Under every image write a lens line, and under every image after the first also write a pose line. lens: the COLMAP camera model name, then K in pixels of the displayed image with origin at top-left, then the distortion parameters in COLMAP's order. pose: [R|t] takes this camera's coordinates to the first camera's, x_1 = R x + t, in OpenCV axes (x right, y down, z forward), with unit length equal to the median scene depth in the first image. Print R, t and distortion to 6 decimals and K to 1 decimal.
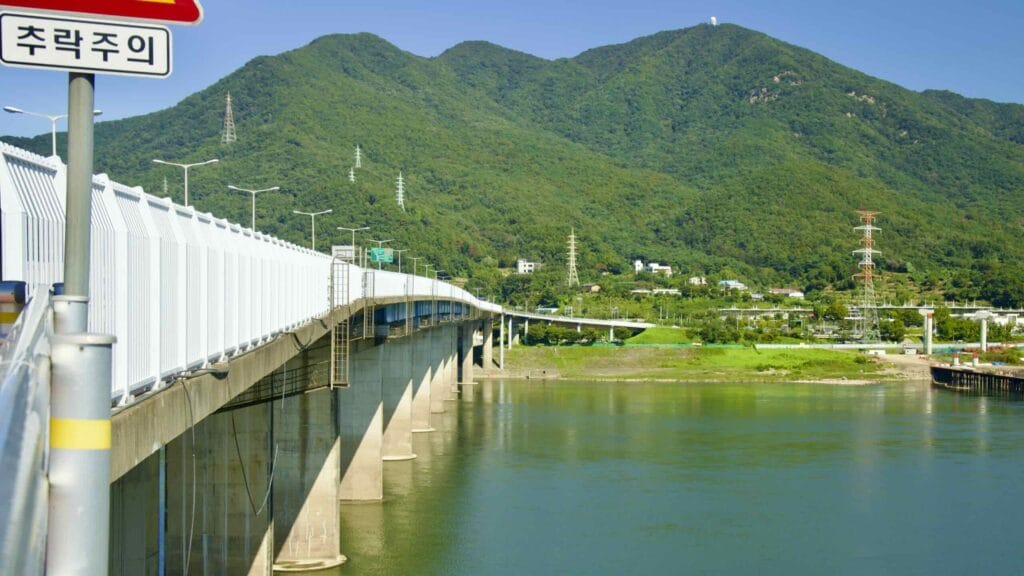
lens RADIAL K [[1174.4, 0, 513.3], [0, 1174.4, 351.8], [0, 0, 1]] dist [0.109669, 0.001968]
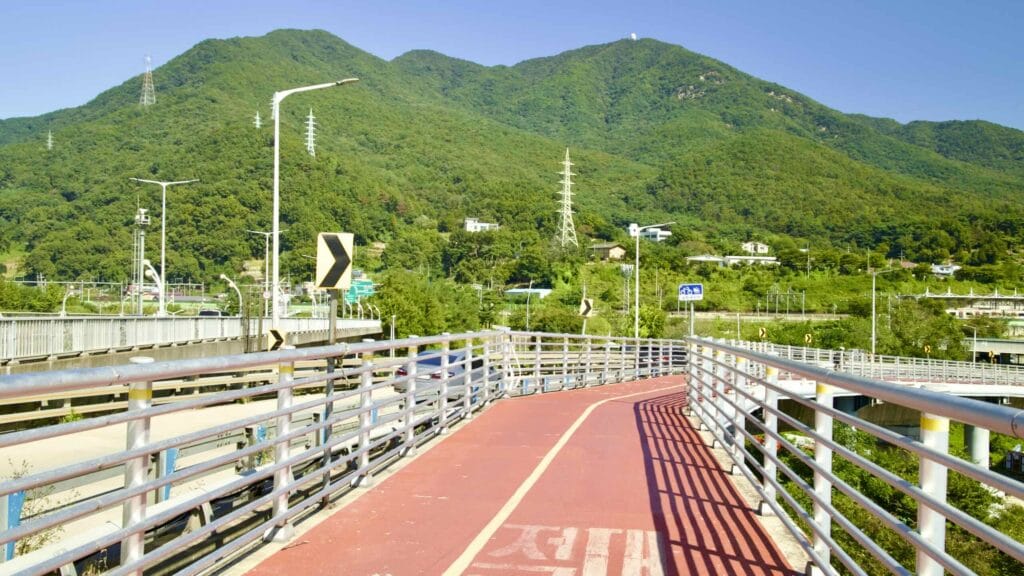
lens RADIAL K [[926.0, 0, 512.0], [0, 926.0, 288.0], [0, 0, 1]] dist [-0.056958, 0.009014]
pose [[0.997858, 0.010703, 0.064529, -0.001642], [-0.008259, 0.999243, -0.038022, -0.007682], [-0.064887, 0.037407, 0.997191, 0.207794]]
